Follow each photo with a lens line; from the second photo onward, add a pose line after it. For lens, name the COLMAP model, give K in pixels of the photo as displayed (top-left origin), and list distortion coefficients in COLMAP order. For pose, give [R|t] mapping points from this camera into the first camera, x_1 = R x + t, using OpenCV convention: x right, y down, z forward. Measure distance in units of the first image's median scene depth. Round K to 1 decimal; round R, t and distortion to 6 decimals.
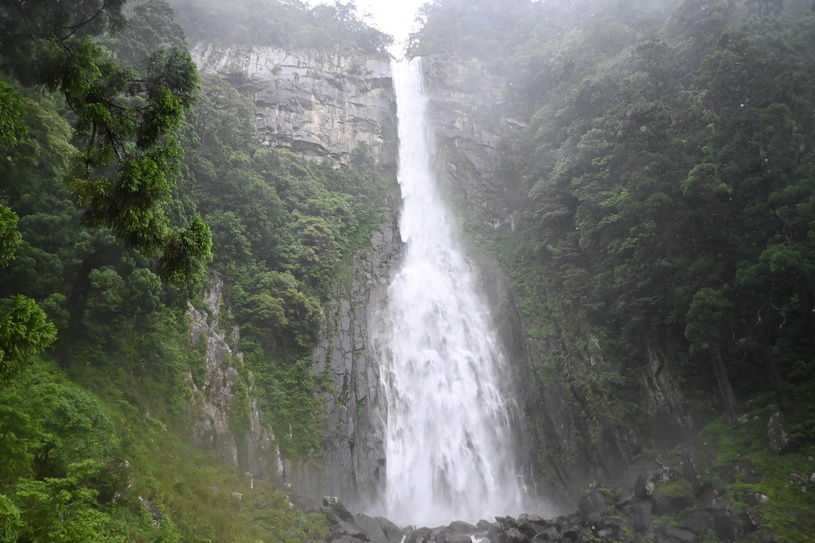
lens RADIAL K [[571.6, 0, 408.6], [0, 571.6, 267.6], [0, 0, 1]] dist [-0.017245, 0.004307]
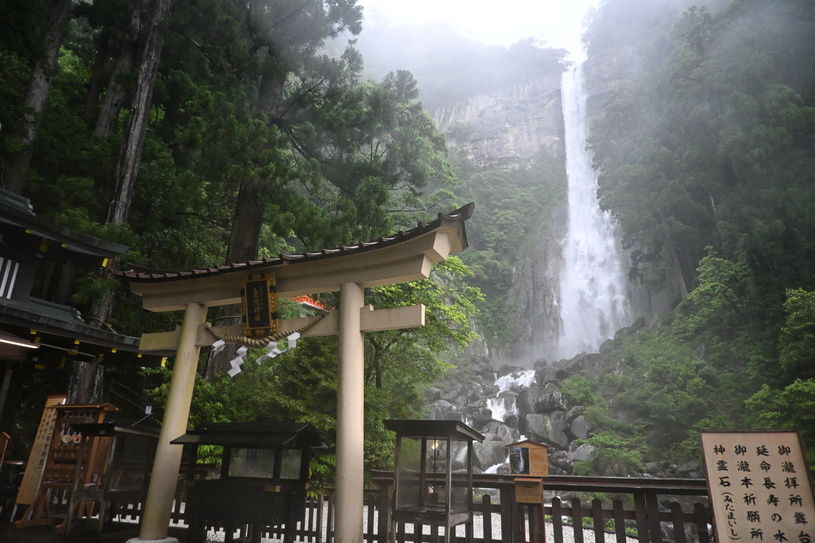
lens RADIAL K [[570.4, 0, 406.0], [0, 570.4, 273.4], [0, 0, 1]] dist [0.009023, 0.000900]
pose [[0.798575, -0.156562, -0.581177, 0.747448], [0.209966, 0.977384, 0.025211, -0.020662], [0.564086, -0.142160, 0.813386, -0.724308]]
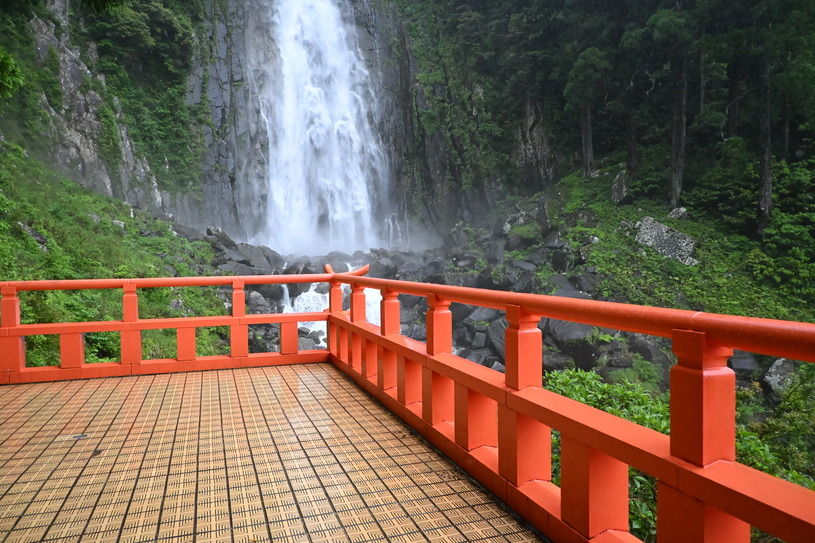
lens RADIAL K [[571.6, 0, 407.9], [0, 571.6, 270.4], [0, 0, 1]] dist [-0.017245, 0.004307]
pose [[0.977958, 0.013292, 0.208380, -0.005669], [-0.102656, 0.899640, 0.424393, -0.002650], [-0.181826, -0.436430, 0.881174, -0.009086]]
